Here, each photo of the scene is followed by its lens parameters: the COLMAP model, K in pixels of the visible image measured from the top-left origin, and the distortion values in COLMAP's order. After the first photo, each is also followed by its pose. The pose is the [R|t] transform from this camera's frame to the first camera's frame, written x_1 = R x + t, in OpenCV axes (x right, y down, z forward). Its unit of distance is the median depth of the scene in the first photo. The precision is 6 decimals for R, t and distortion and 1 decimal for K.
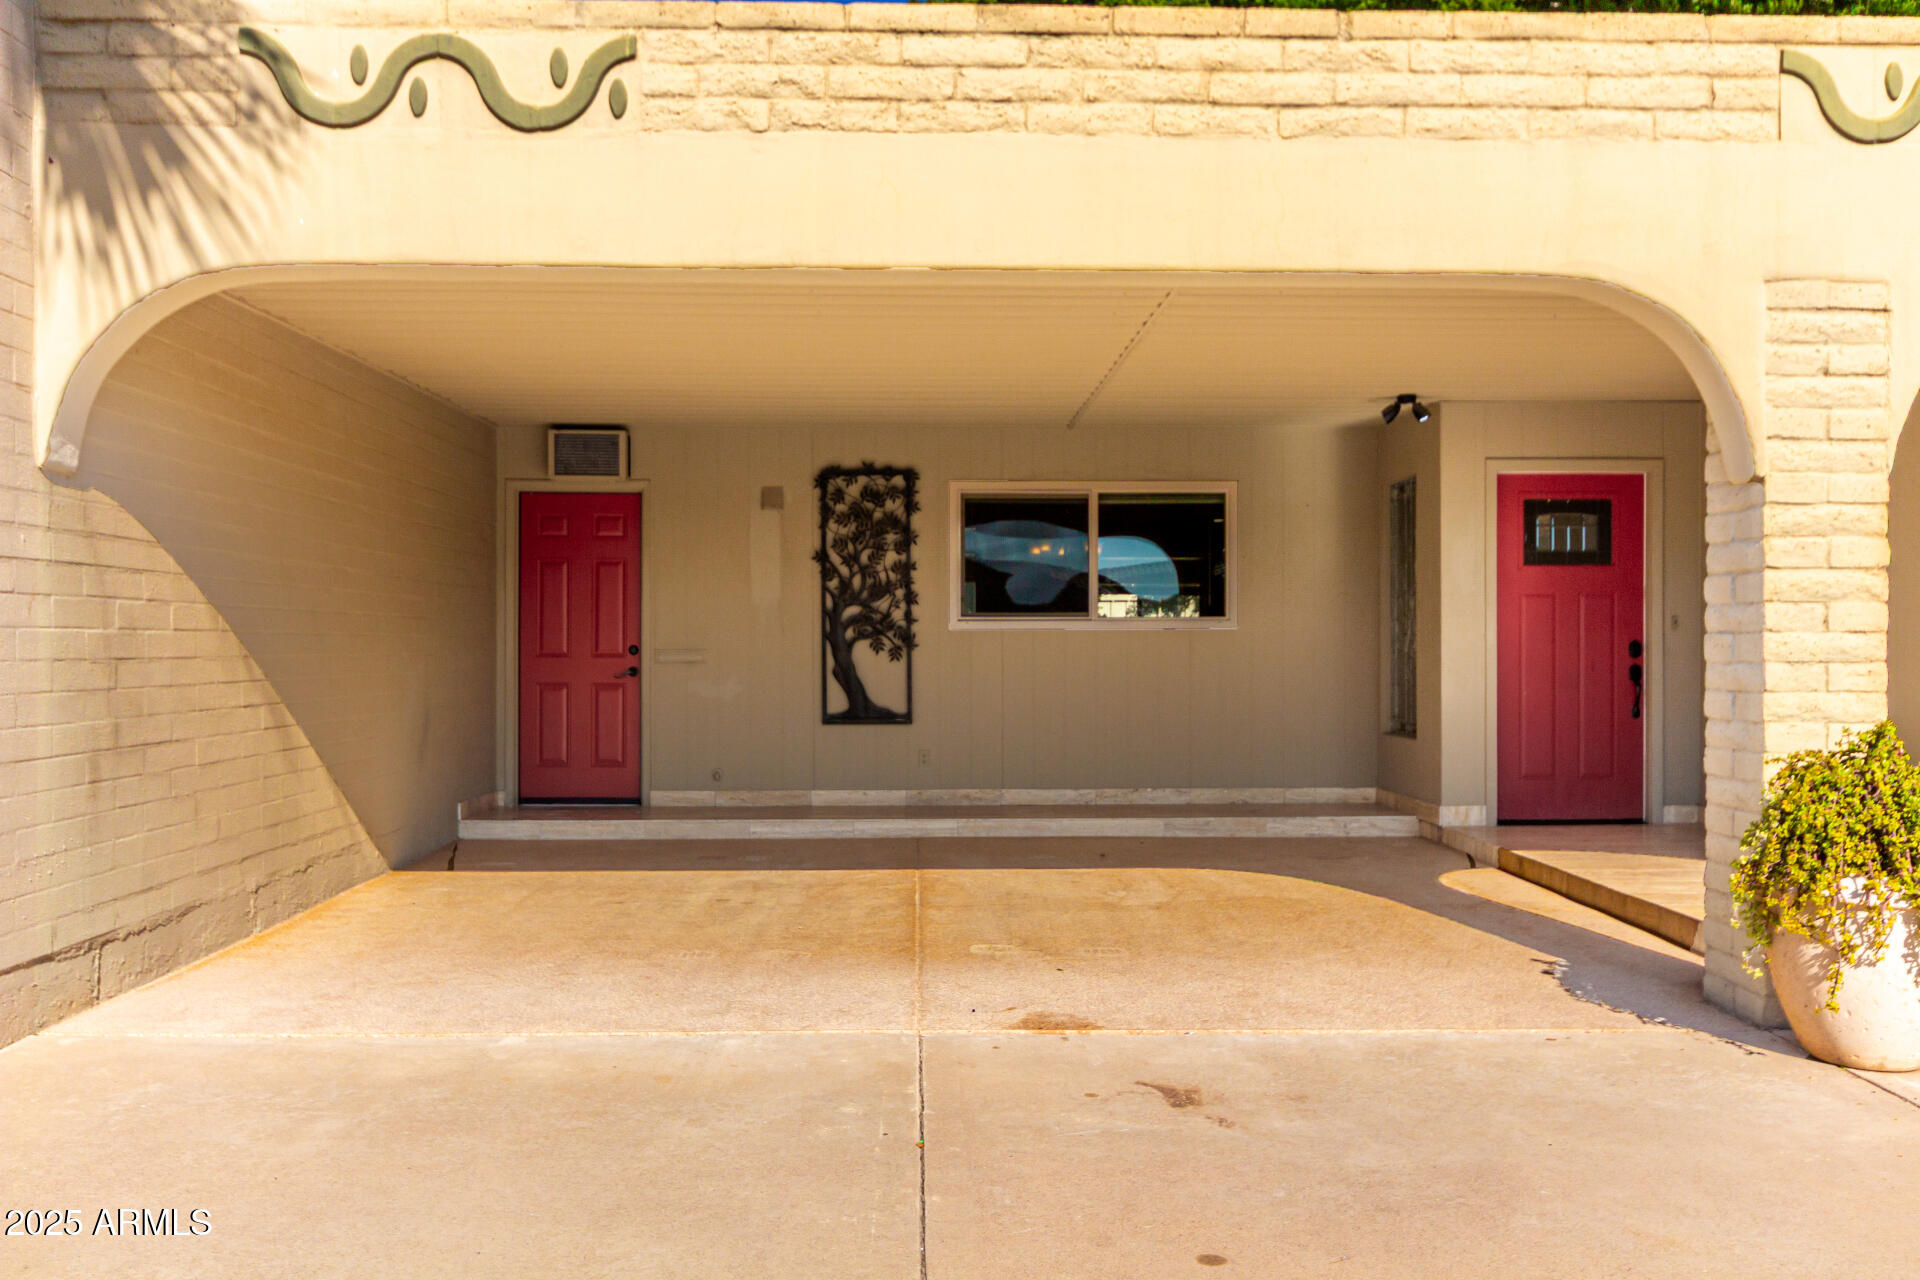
lens RADIAL K [[1626.1, 0, 958.1], [0, 1626.1, 651.5], [0, 0, 1]] dist [-0.006566, 0.011238]
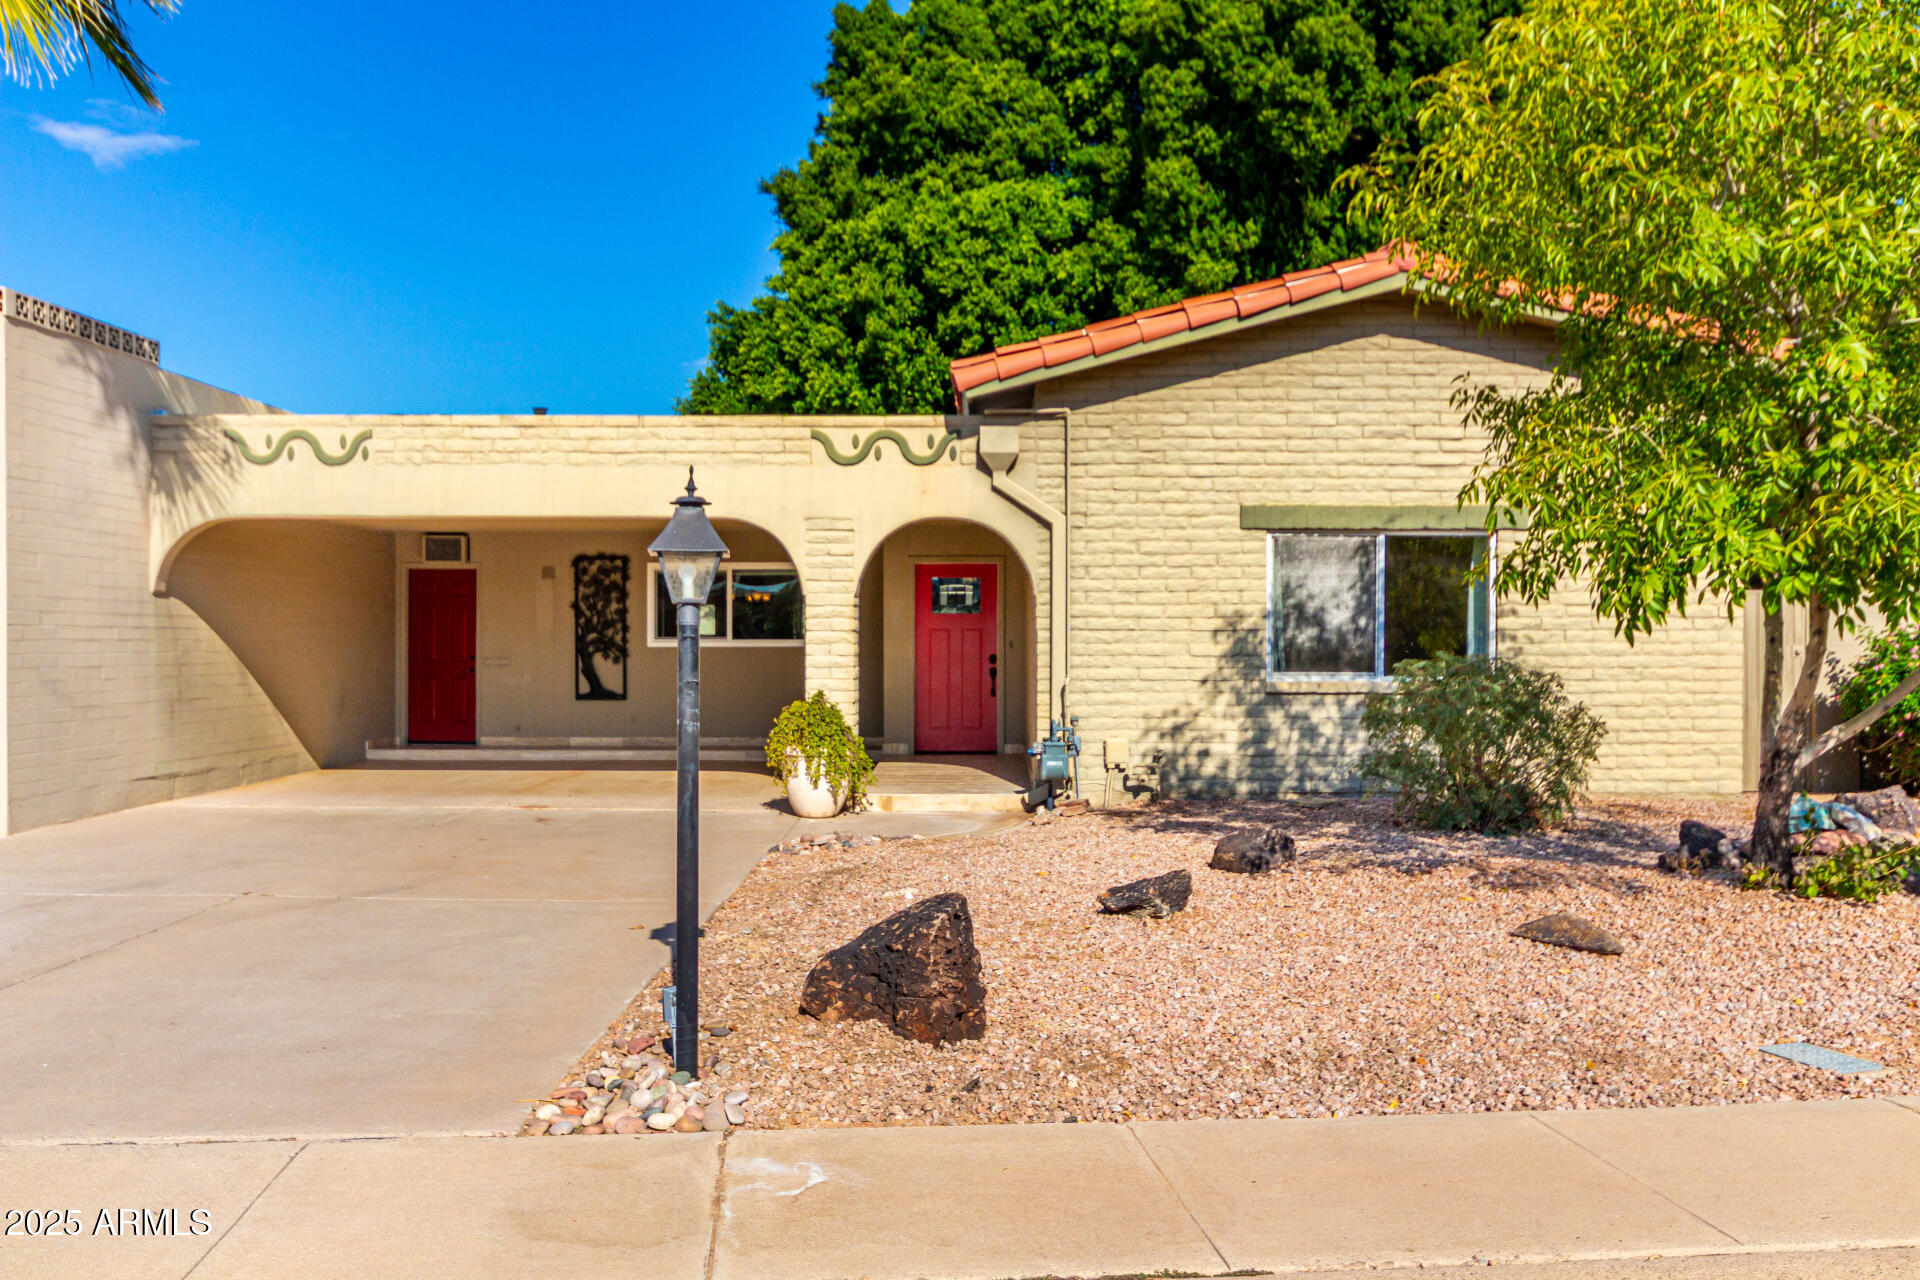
lens RADIAL K [[1626.1, 0, 952.9], [0, 1626.1, 648.1], [0, 0, 1]] dist [-0.006566, 0.011238]
pose [[0.998741, 0.001788, -0.050136, 0.475231], [-0.001851, 0.999998, -0.001205, -0.011848], [0.050133, 0.001296, 0.998742, -0.860403]]
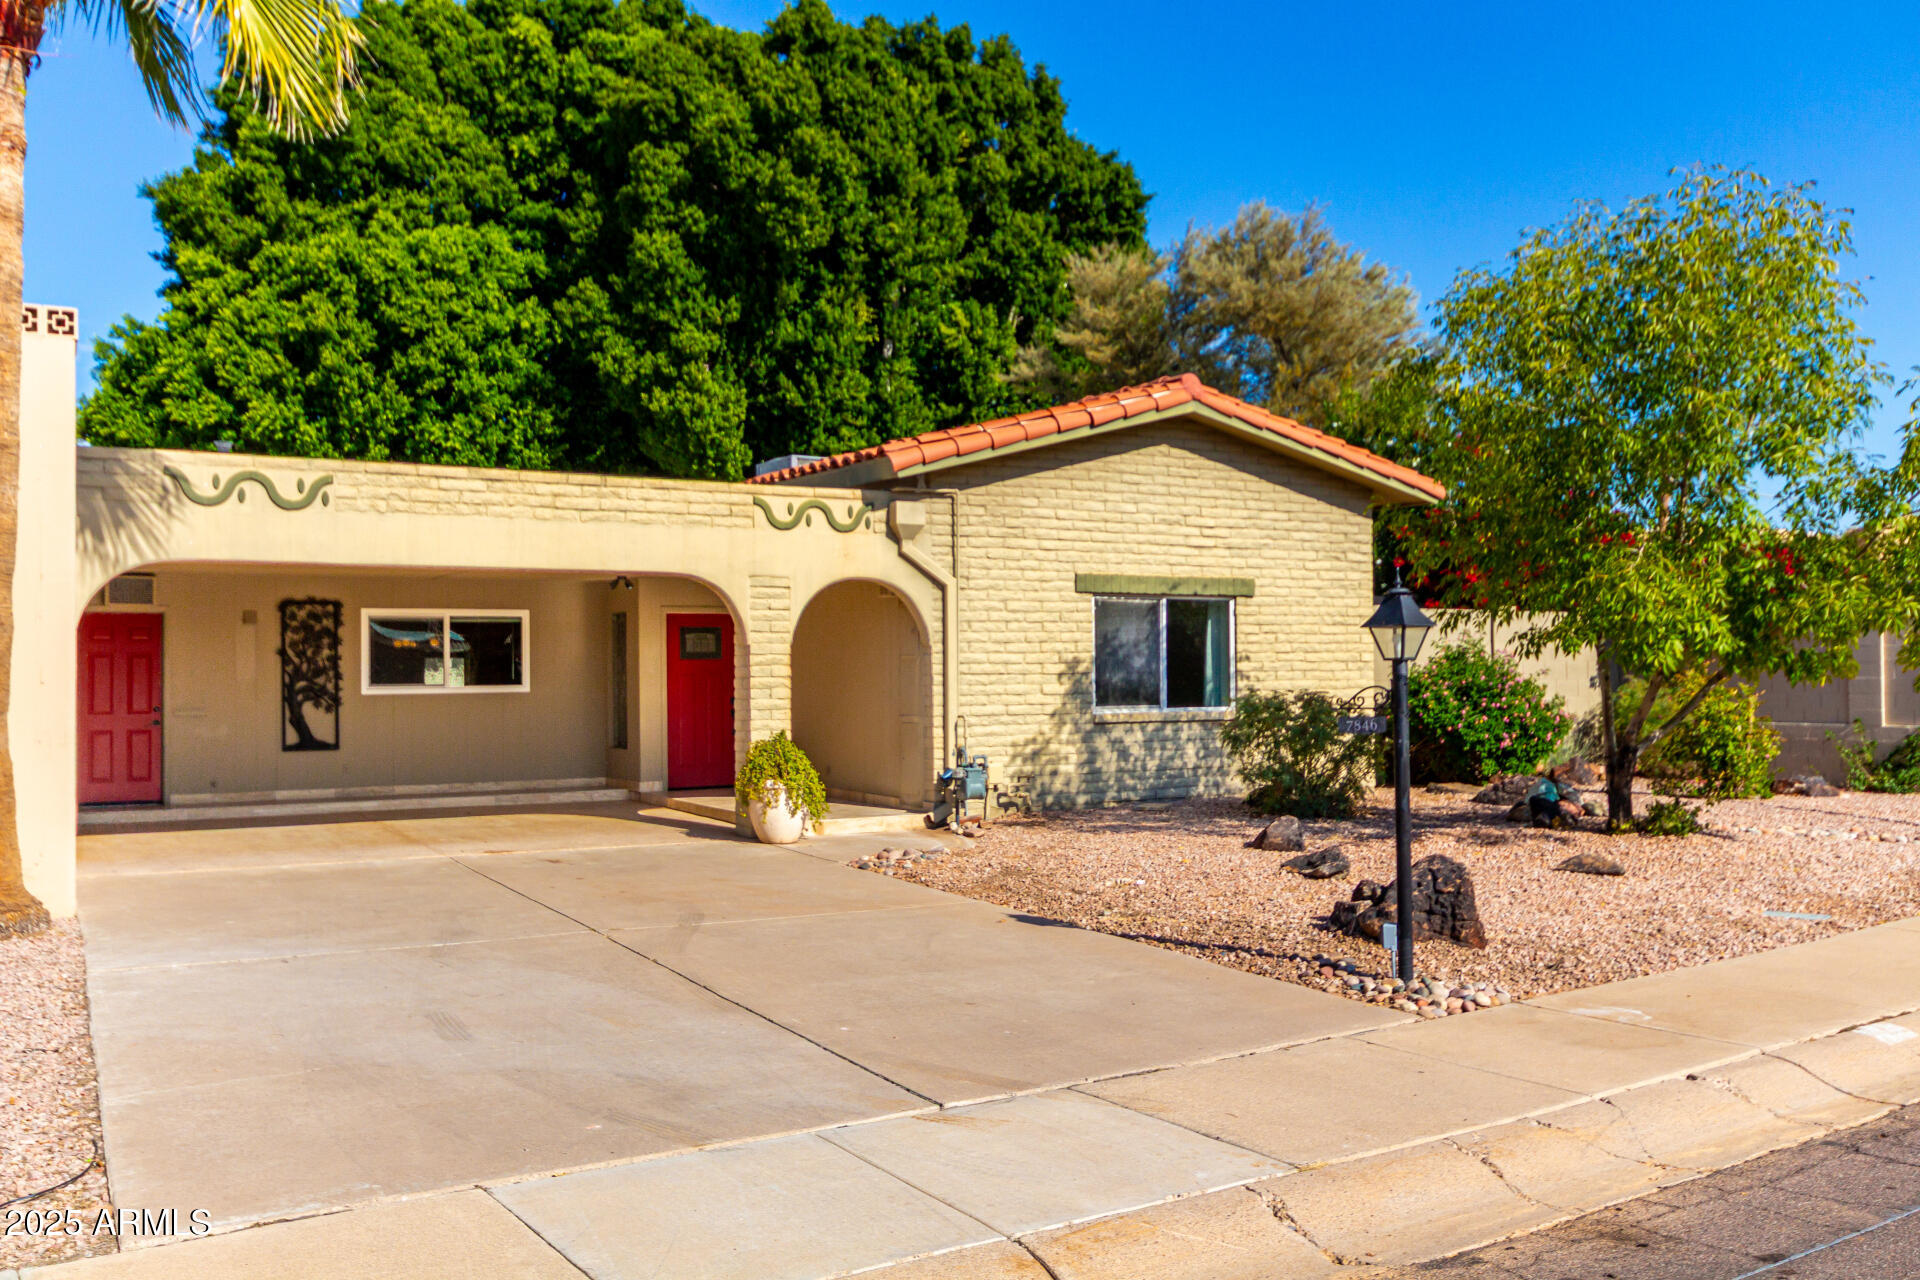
lens RADIAL K [[1626.1, 0, 955.3], [0, 1626.1, 646.6], [0, 0, 1]] dist [-0.006566, 0.011238]
pose [[0.886439, 0.000585, 0.462844, -0.279898], [0.011674, 0.999653, -0.023622, -0.018202], [-0.462697, 0.026343, 0.886125, -0.940330]]
